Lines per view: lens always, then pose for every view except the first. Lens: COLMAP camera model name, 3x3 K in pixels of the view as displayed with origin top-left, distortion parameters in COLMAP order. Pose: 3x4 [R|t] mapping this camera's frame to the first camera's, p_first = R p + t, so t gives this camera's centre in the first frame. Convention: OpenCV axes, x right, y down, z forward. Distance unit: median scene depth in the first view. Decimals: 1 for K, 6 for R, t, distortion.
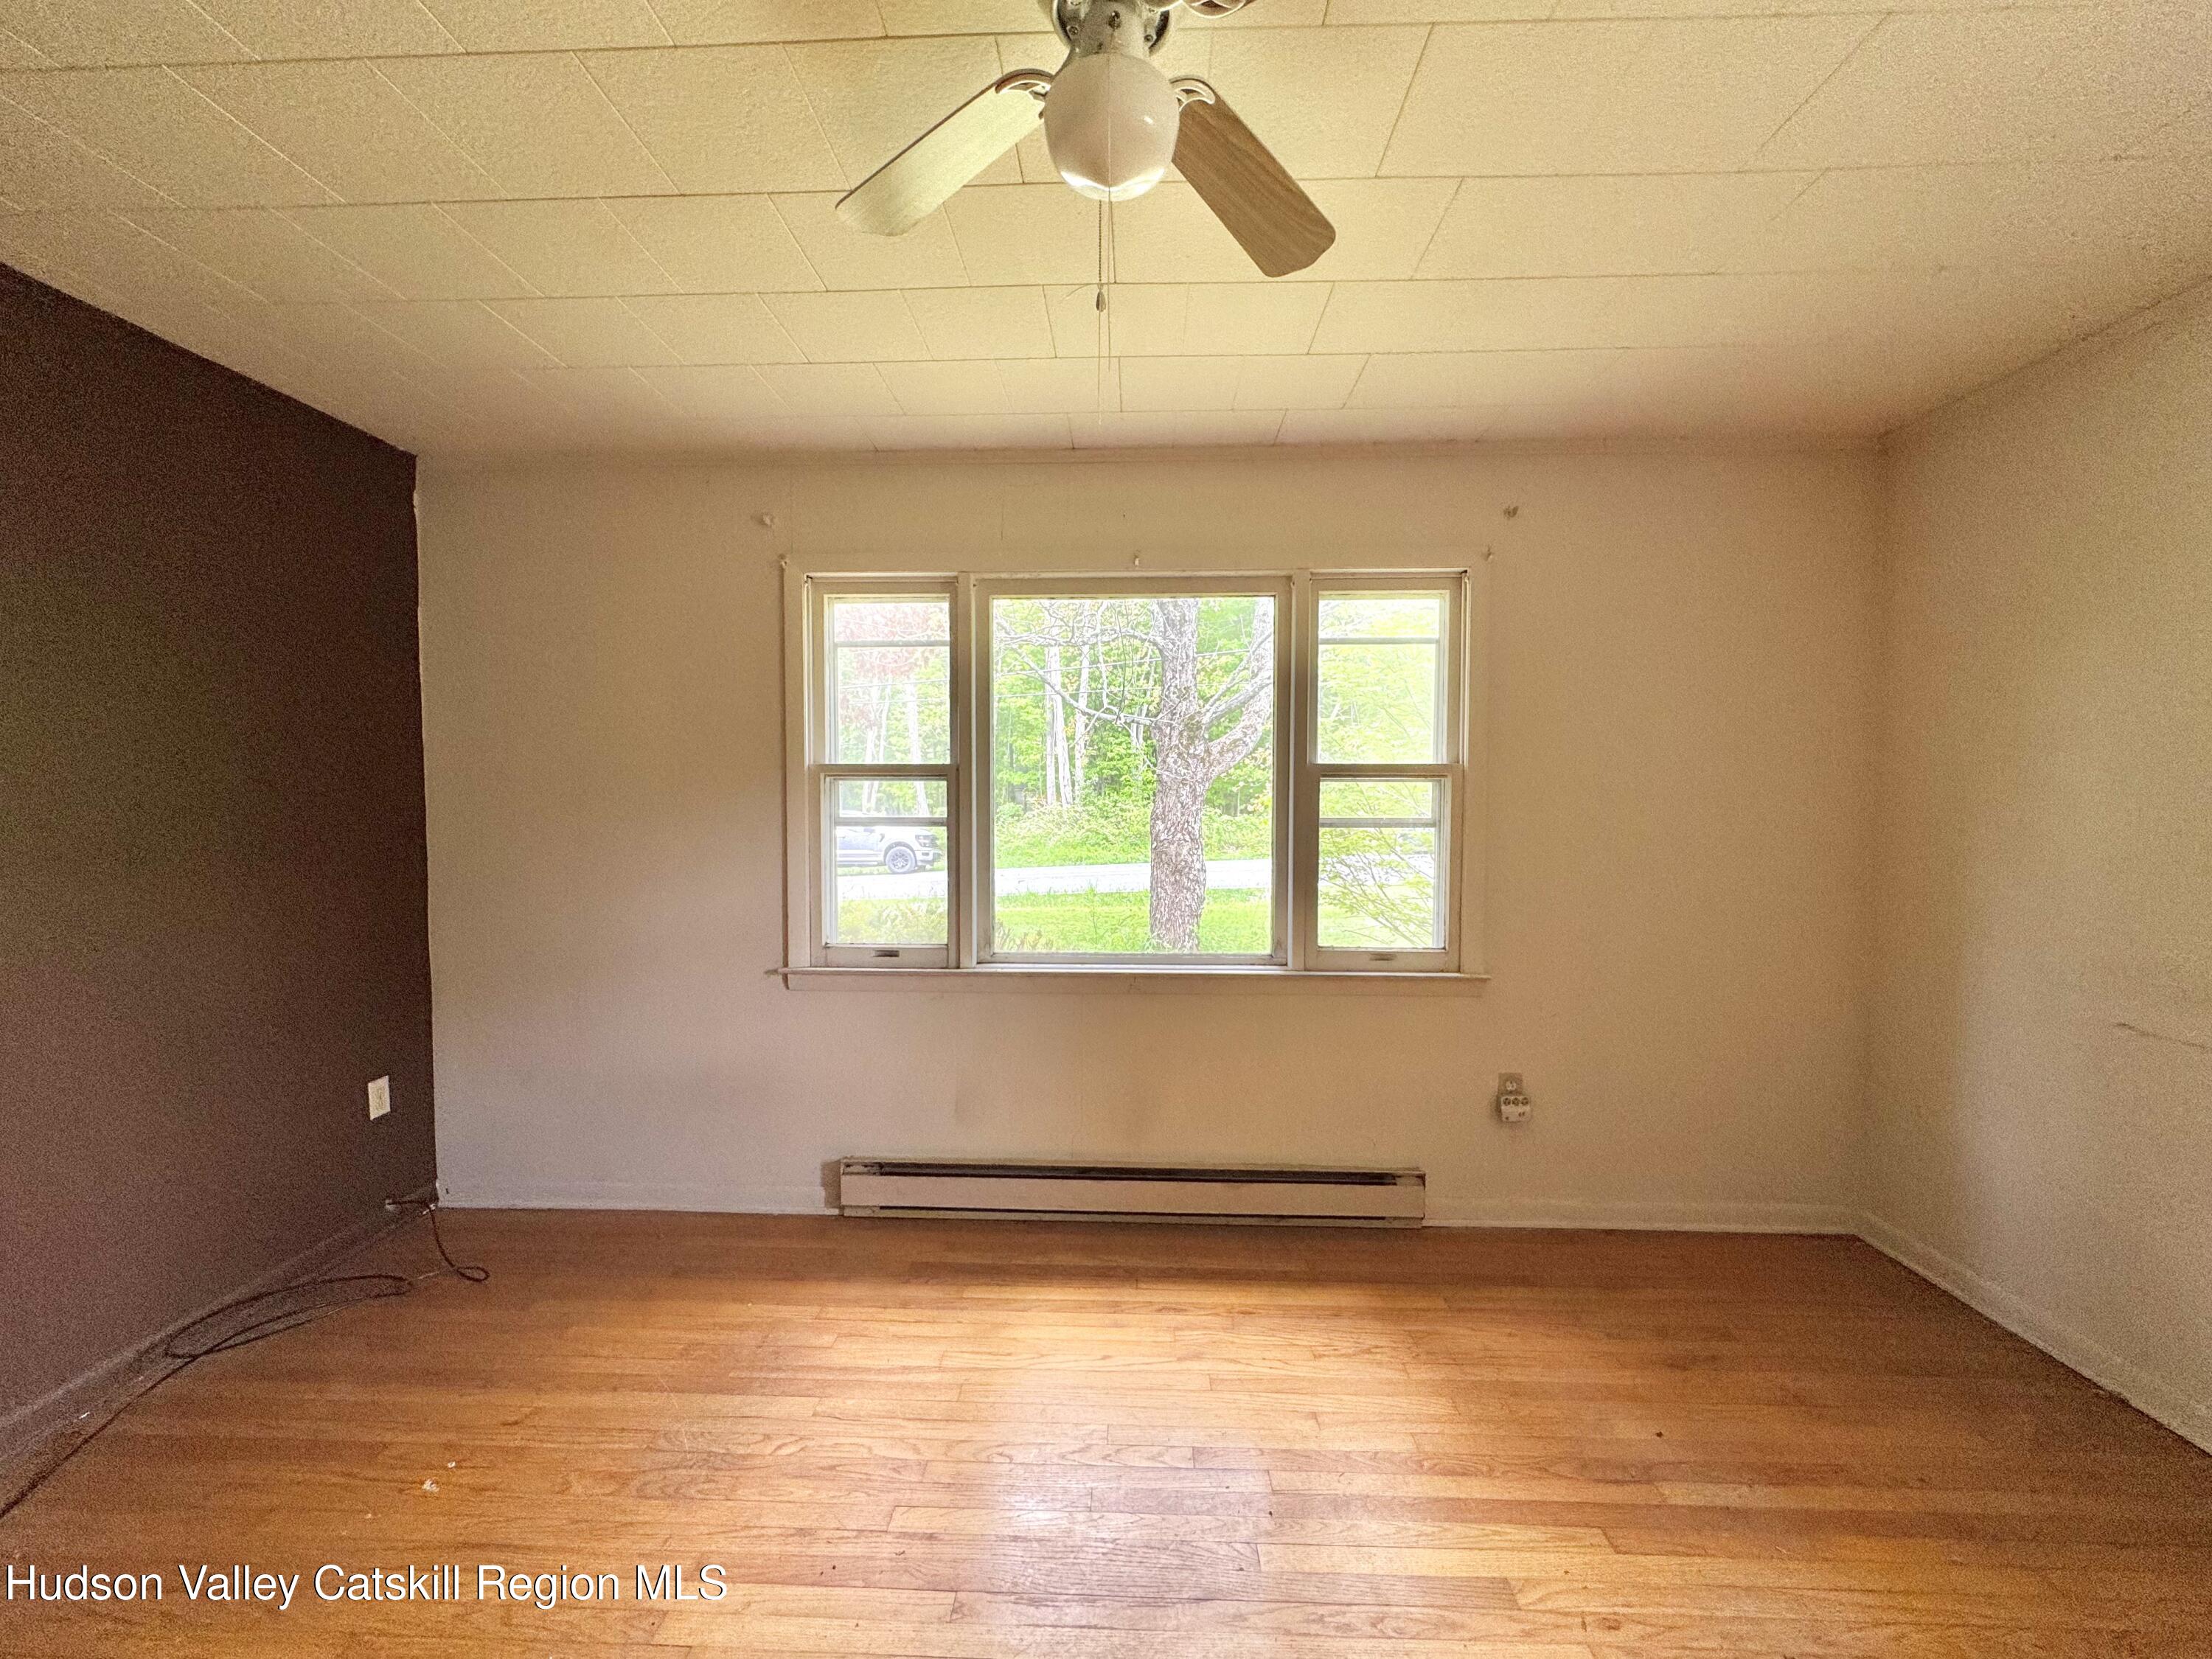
lens RADIAL K [[881.6, 0, 1106.0], [0, 881.6, 829.5], [0, 0, 1]] dist [-0.000545, 0.000298]
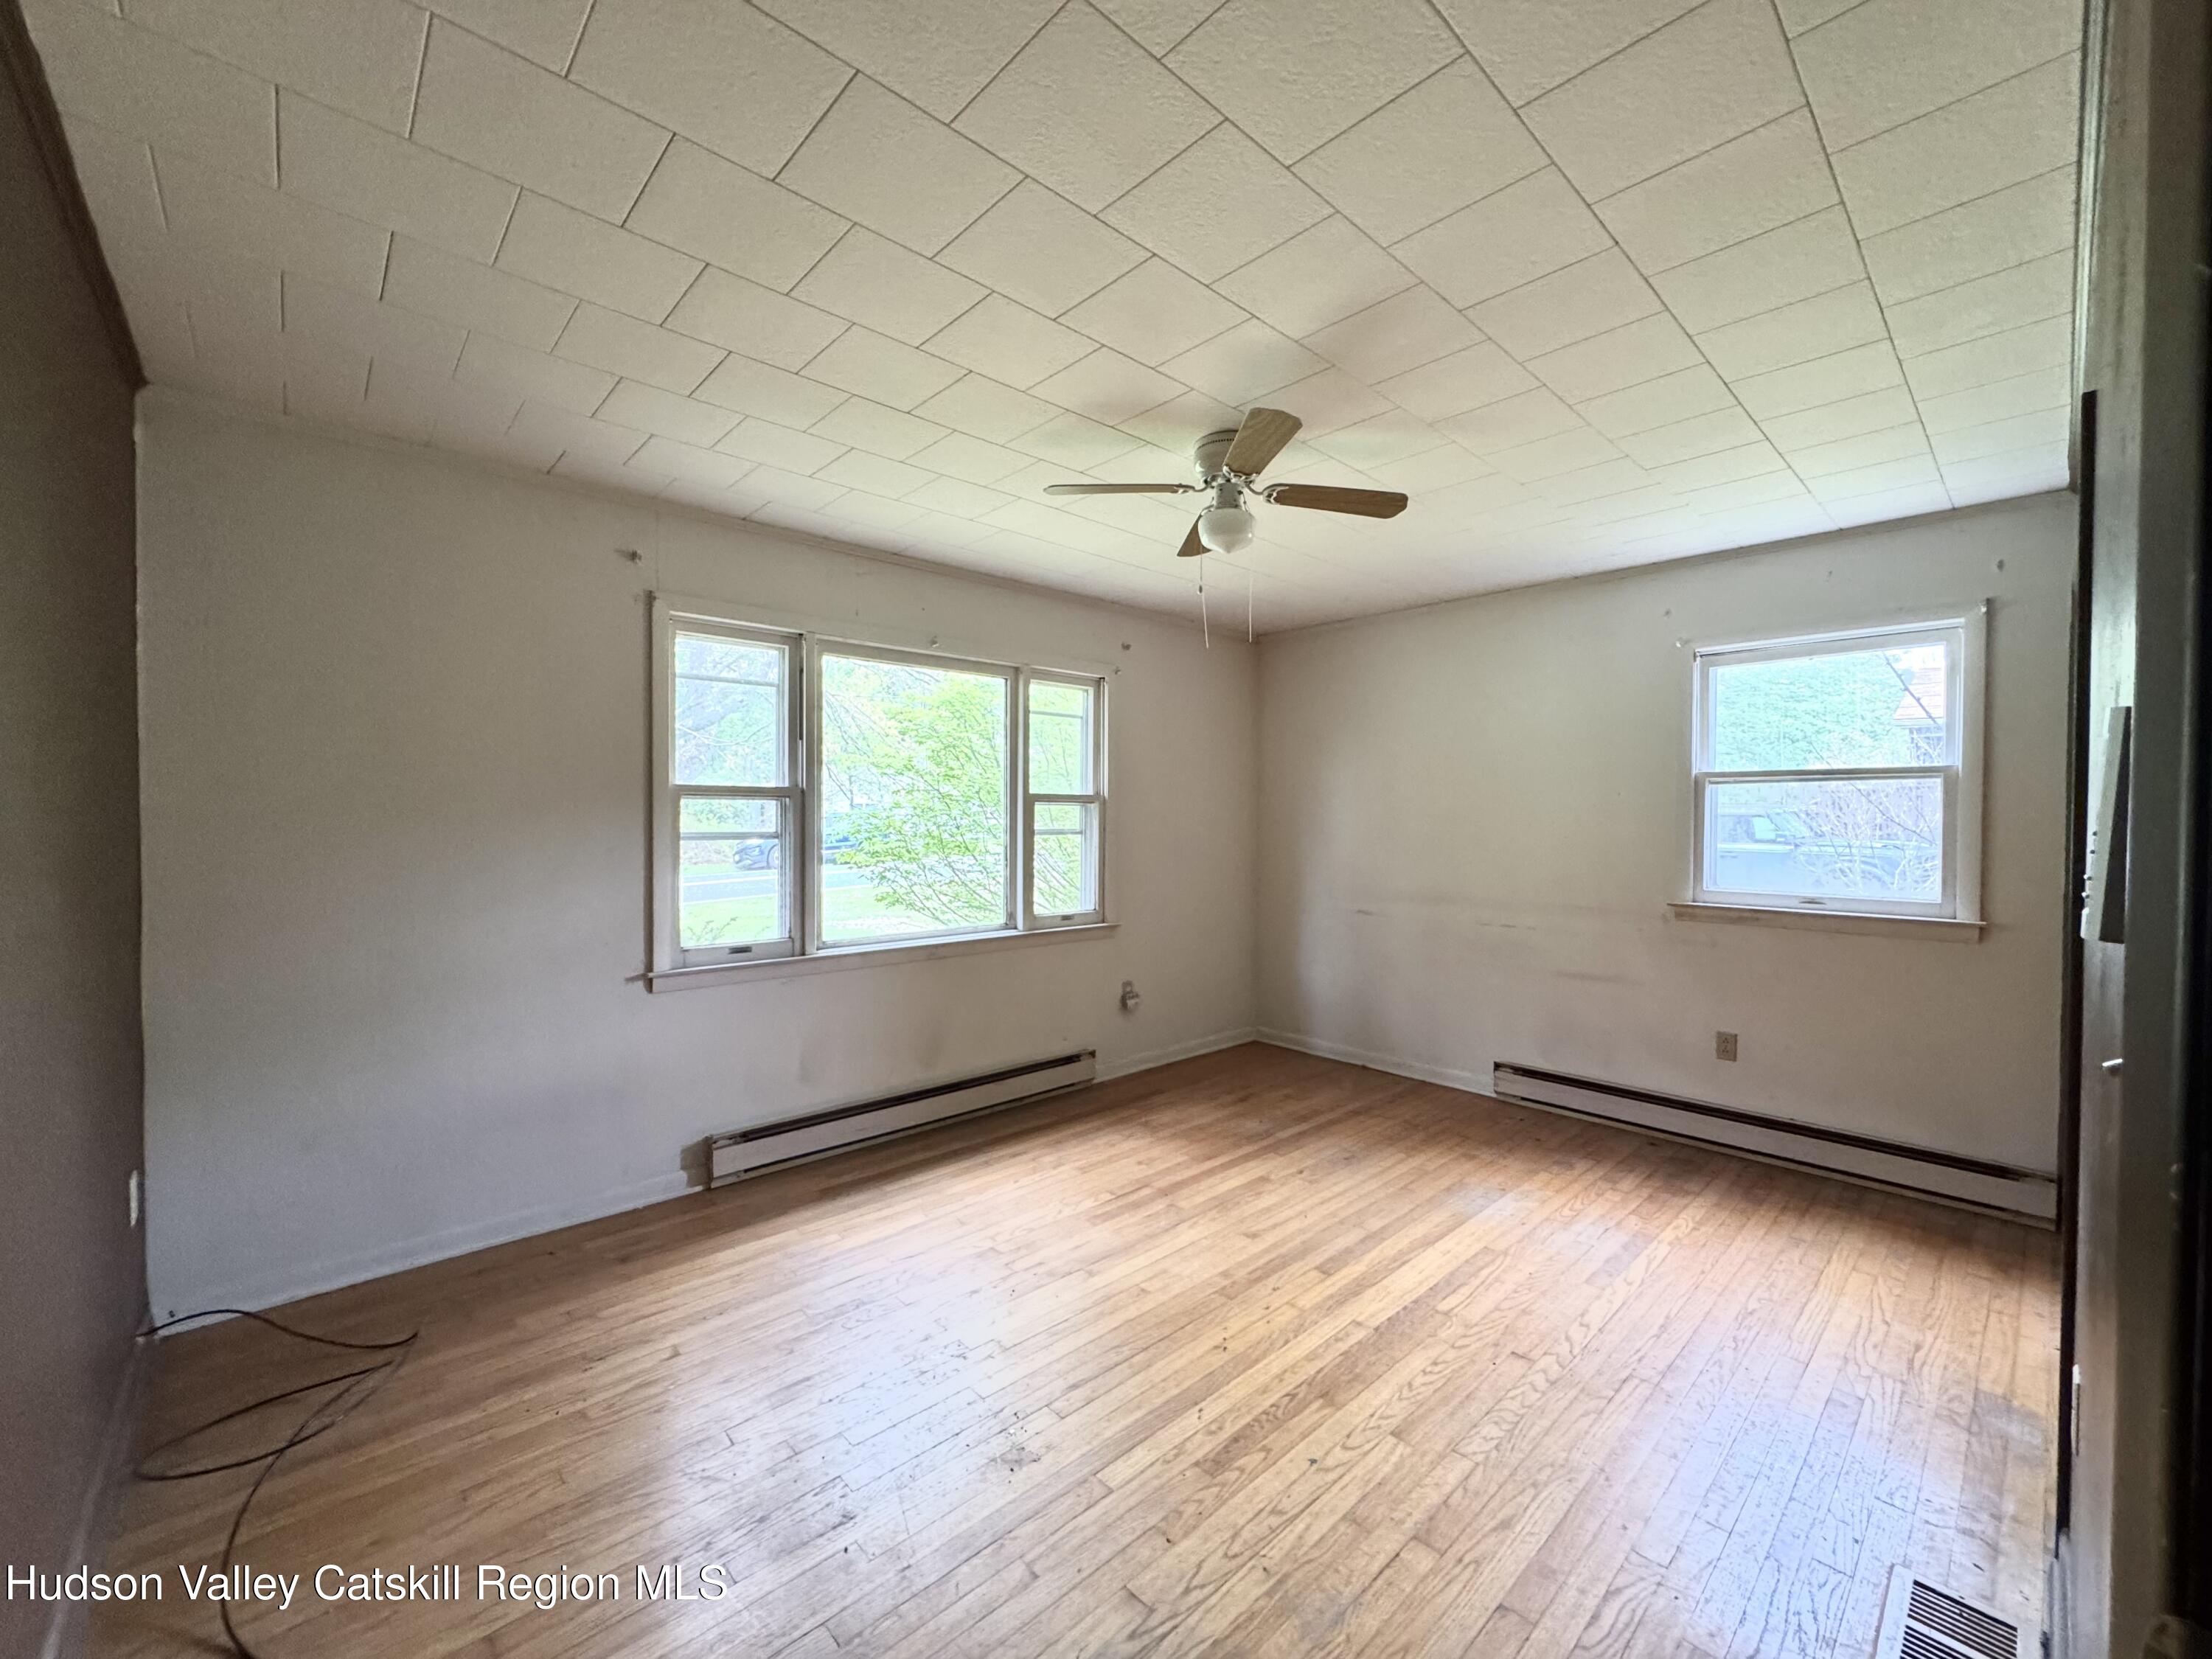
lens RADIAL K [[881.6, 0, 1106.0], [0, 881.6, 829.5], [0, 0, 1]] dist [-0.000545, 0.000298]
pose [[0.709902, -0.009377, 0.704238, -0.744920], [0.023347, 0.999675, -0.010224, 0.006281], [-0.703914, 0.023700, 0.709890, -0.162748]]
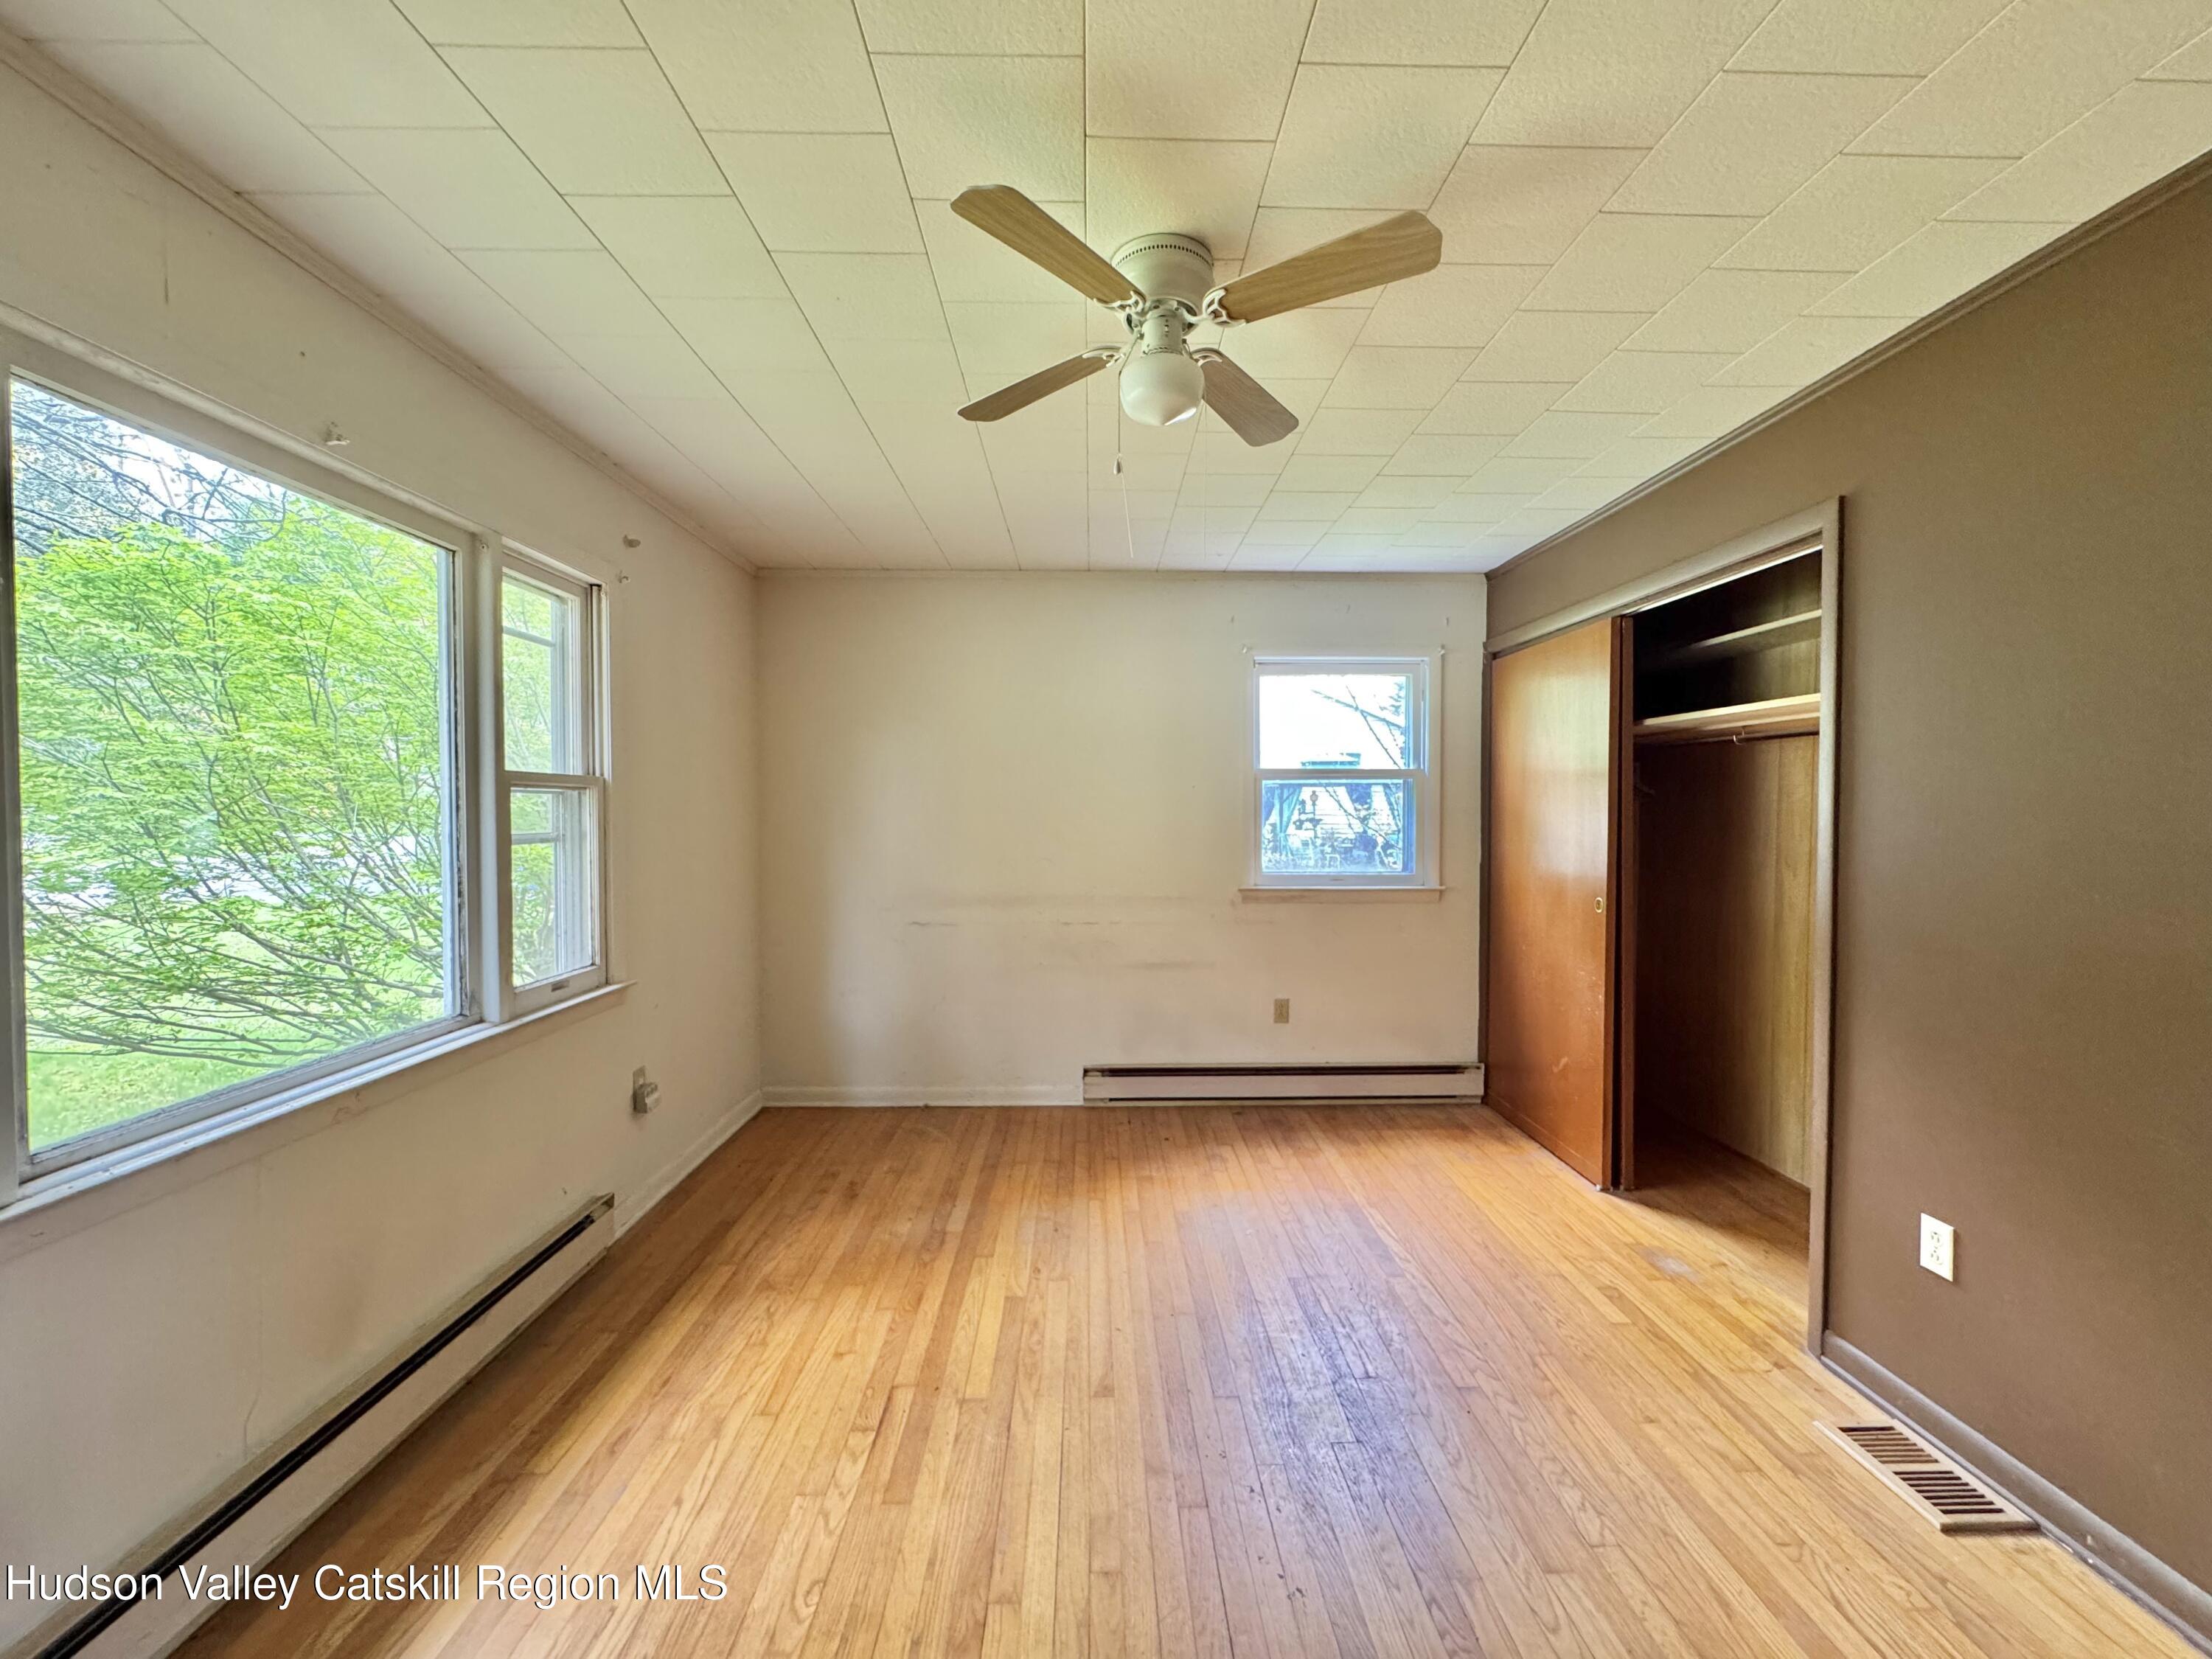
lens RADIAL K [[881.5, 0, 1104.2], [0, 881.5, 832.0], [0, 0, 1]] dist [-0.000233, 0.000444]
pose [[-0.055214, -0.026428, 0.998125, -0.631885], [0.037902, 0.998874, 0.028544, -0.018646], [-0.997755, 0.039407, -0.054151, 0.487500]]
